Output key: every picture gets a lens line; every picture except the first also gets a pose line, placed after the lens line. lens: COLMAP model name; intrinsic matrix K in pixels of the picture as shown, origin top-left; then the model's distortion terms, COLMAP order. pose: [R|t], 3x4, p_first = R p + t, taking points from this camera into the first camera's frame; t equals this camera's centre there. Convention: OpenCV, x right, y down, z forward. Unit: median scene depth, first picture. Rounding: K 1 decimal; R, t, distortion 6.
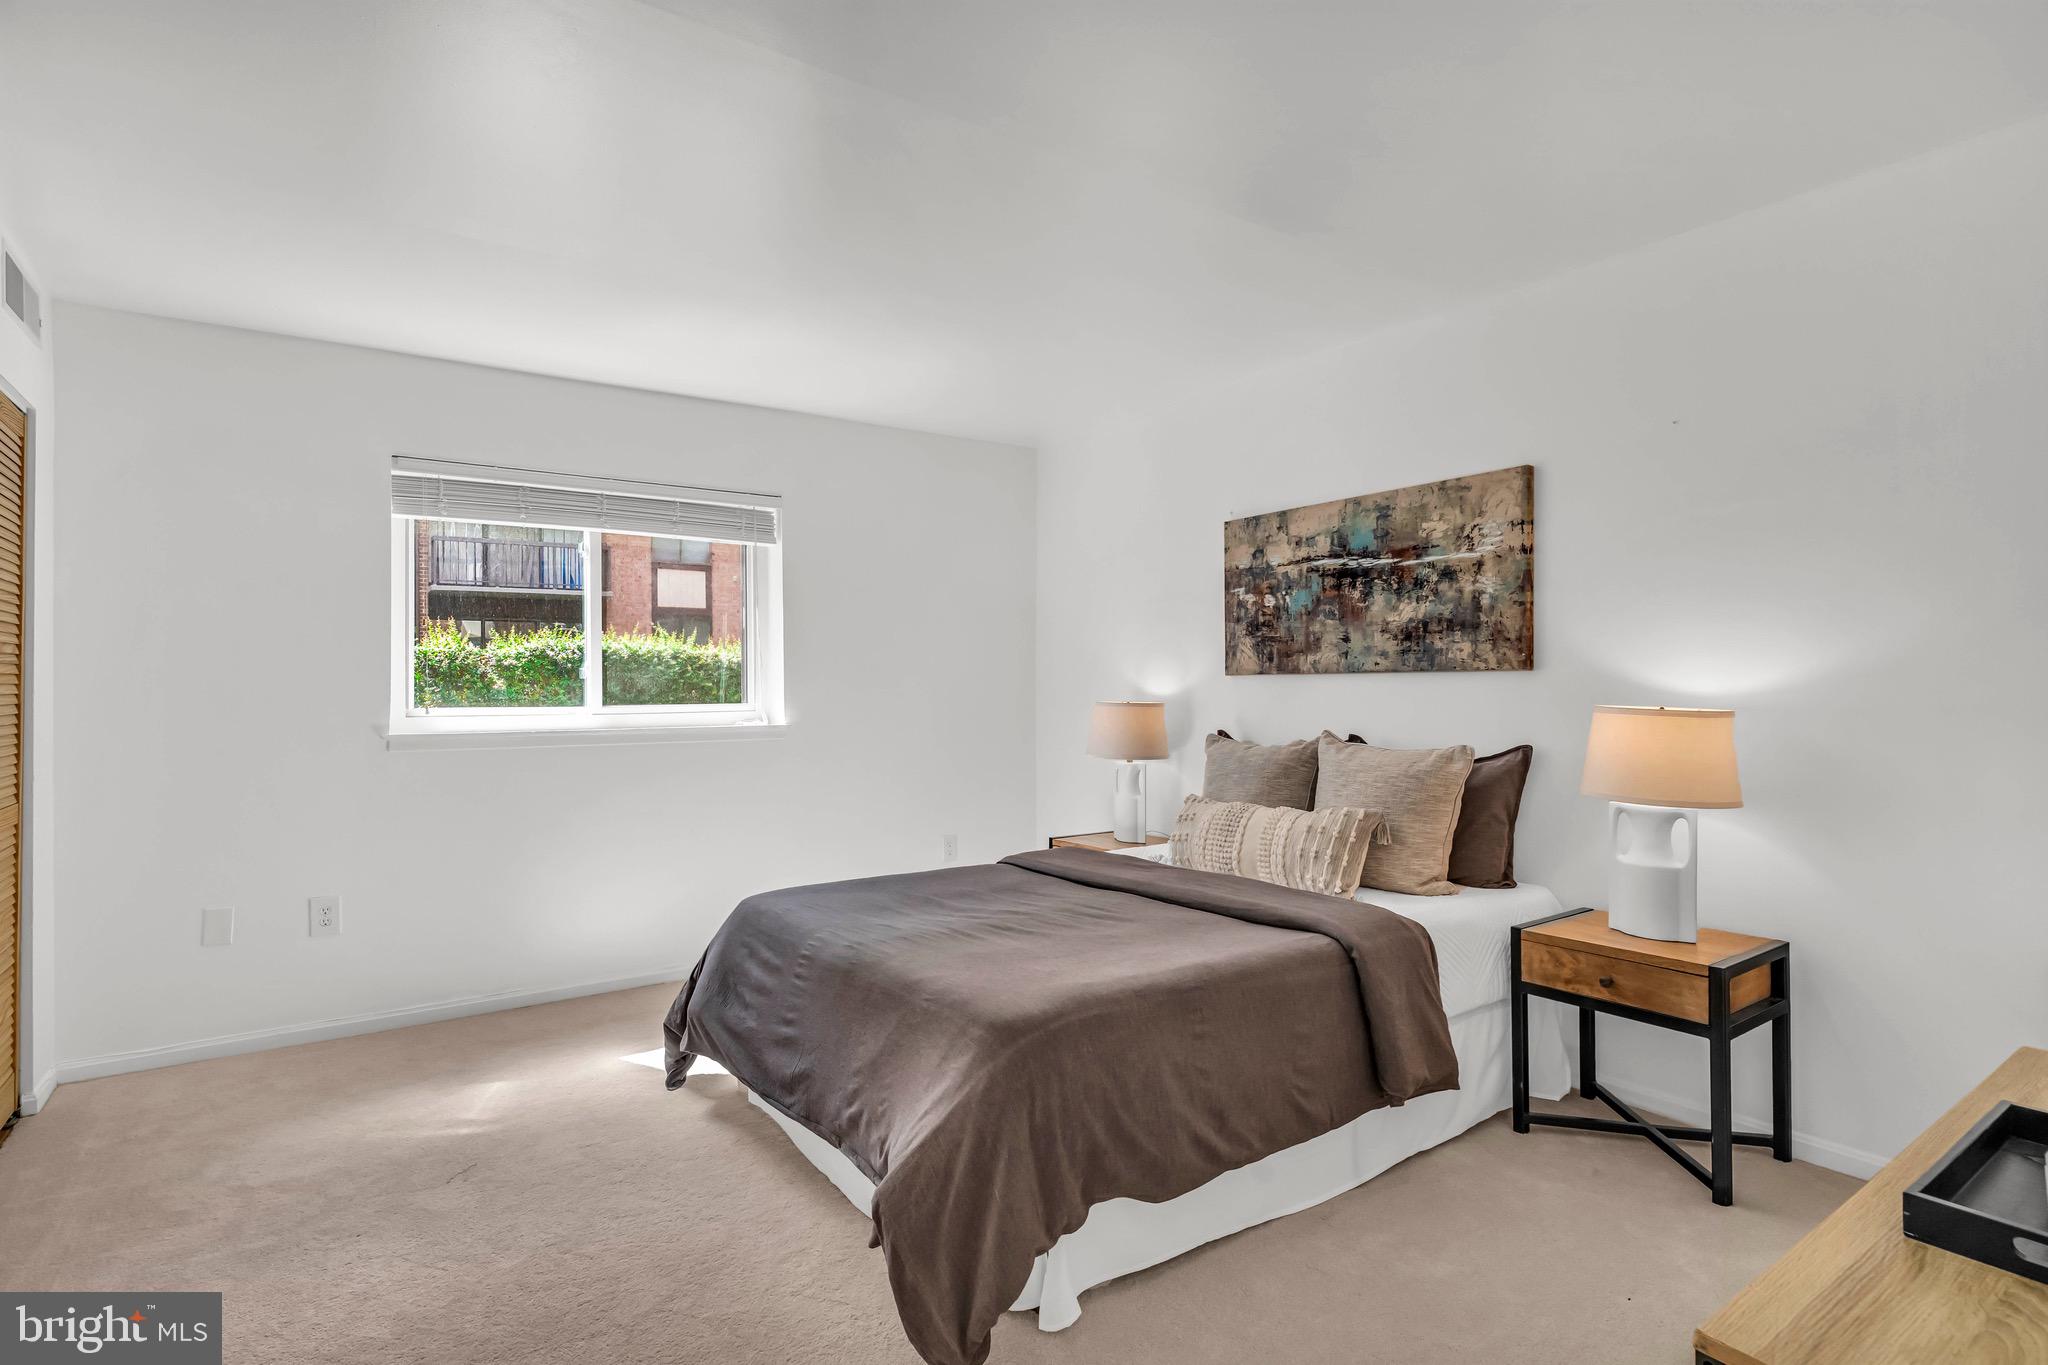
lens RADIAL K [[1037.3, 0, 1020.4], [0, 1037.3, 637.1], [0, 0, 1]] dist [0.024253, 0.000243]
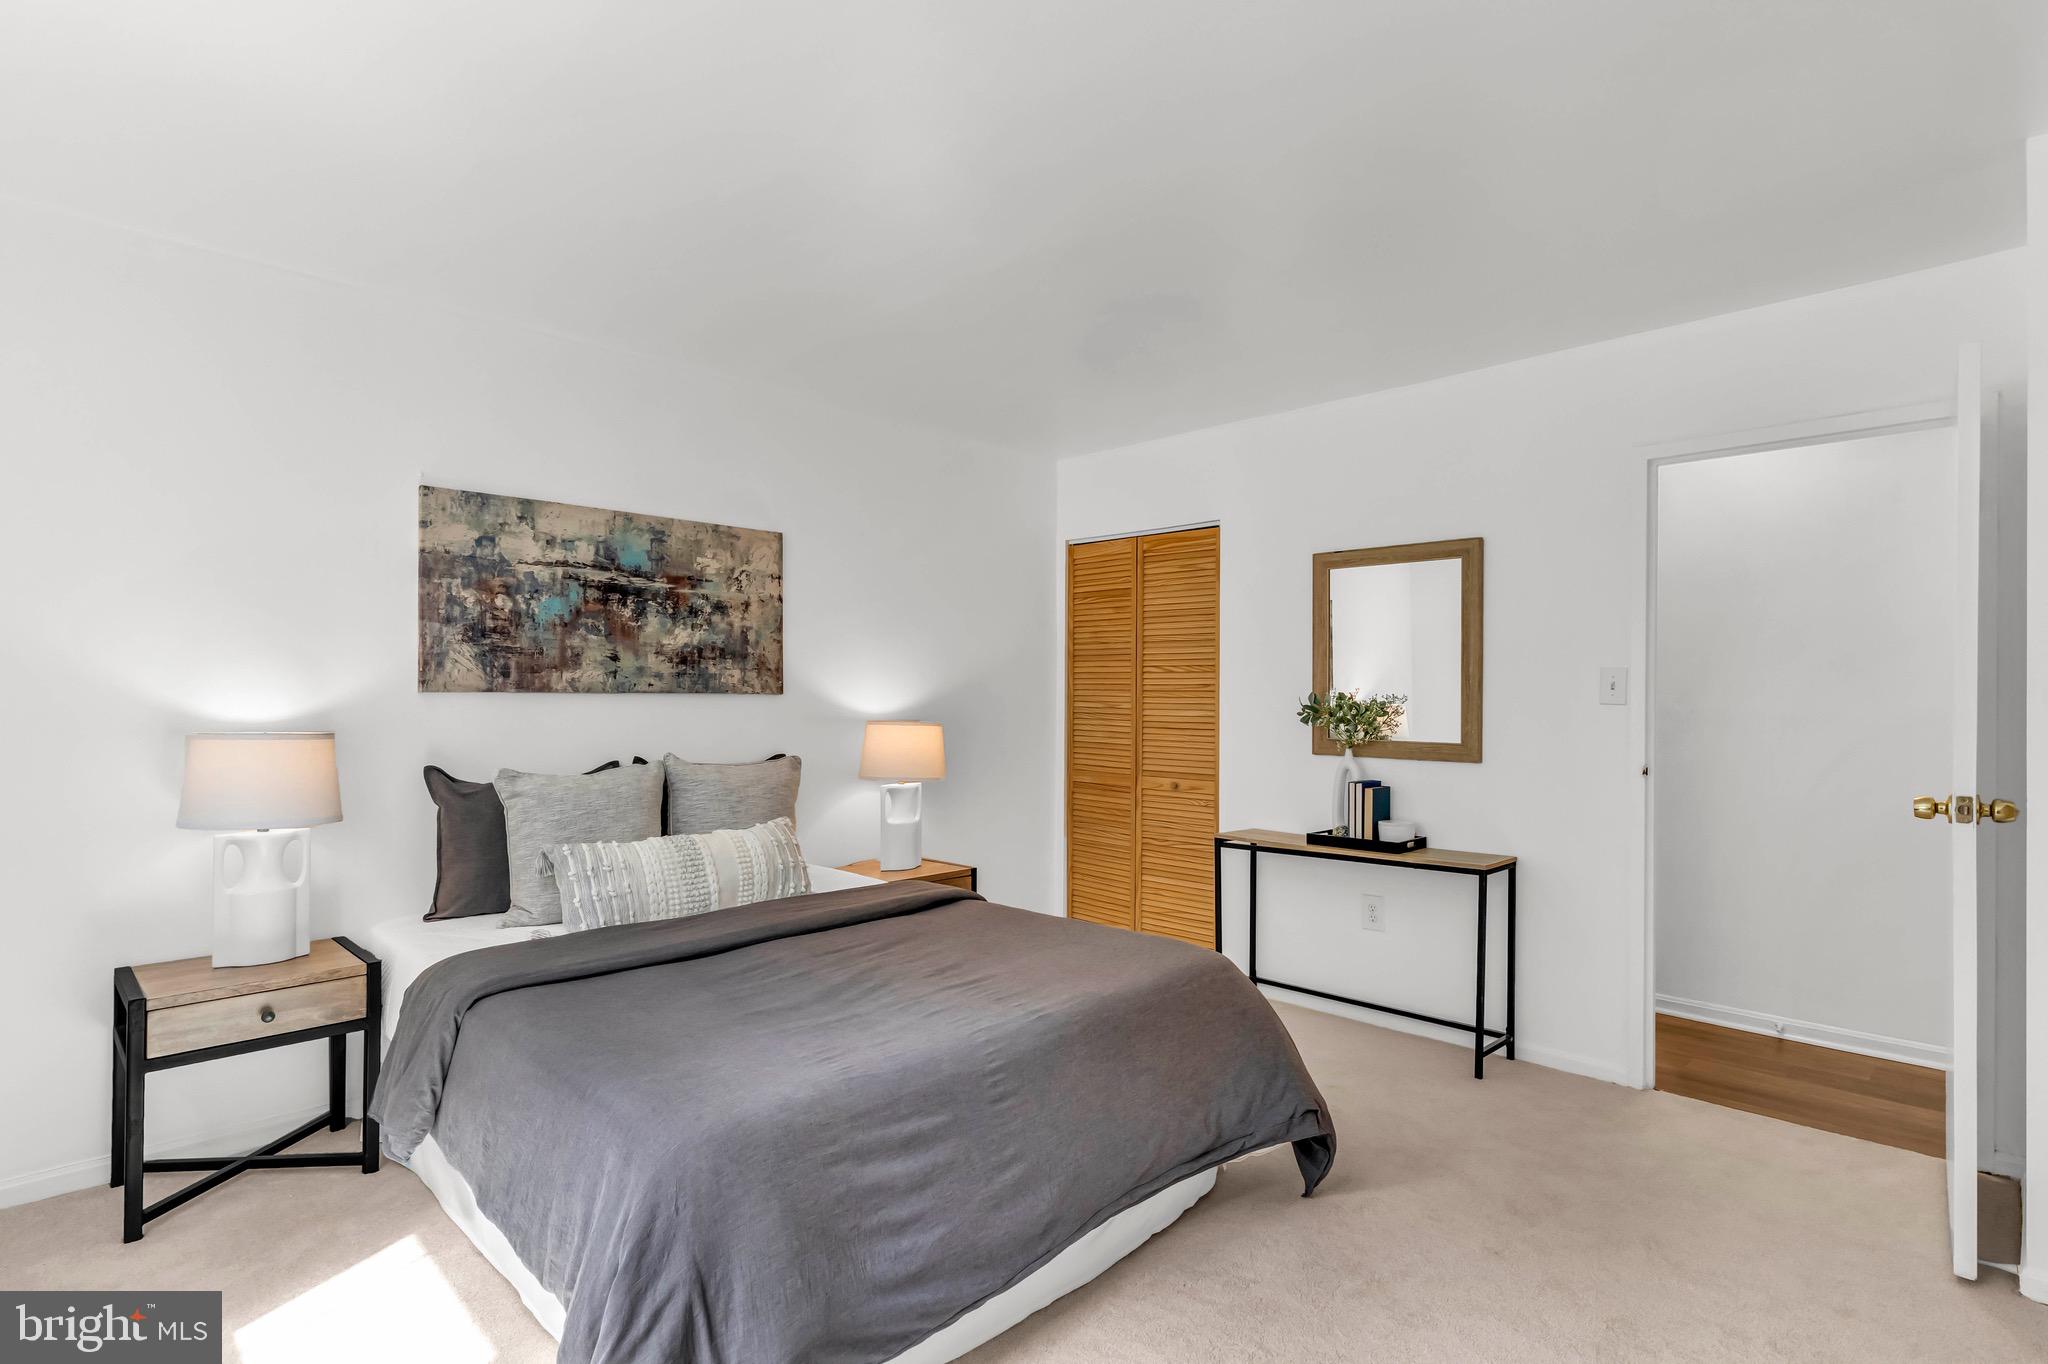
lens RADIAL K [[984.2, 0, 1023.0], [0, 984.2, 692.1], [0, 0, 1]] dist [-0.001643, -0.000326]
pose [[-0.156226, 0.004012, 0.987713, -0.682951], [-0.059836, 0.998117, -0.013518, 0.024854], [-0.985907, -0.061212, -0.155691, 0.817617]]
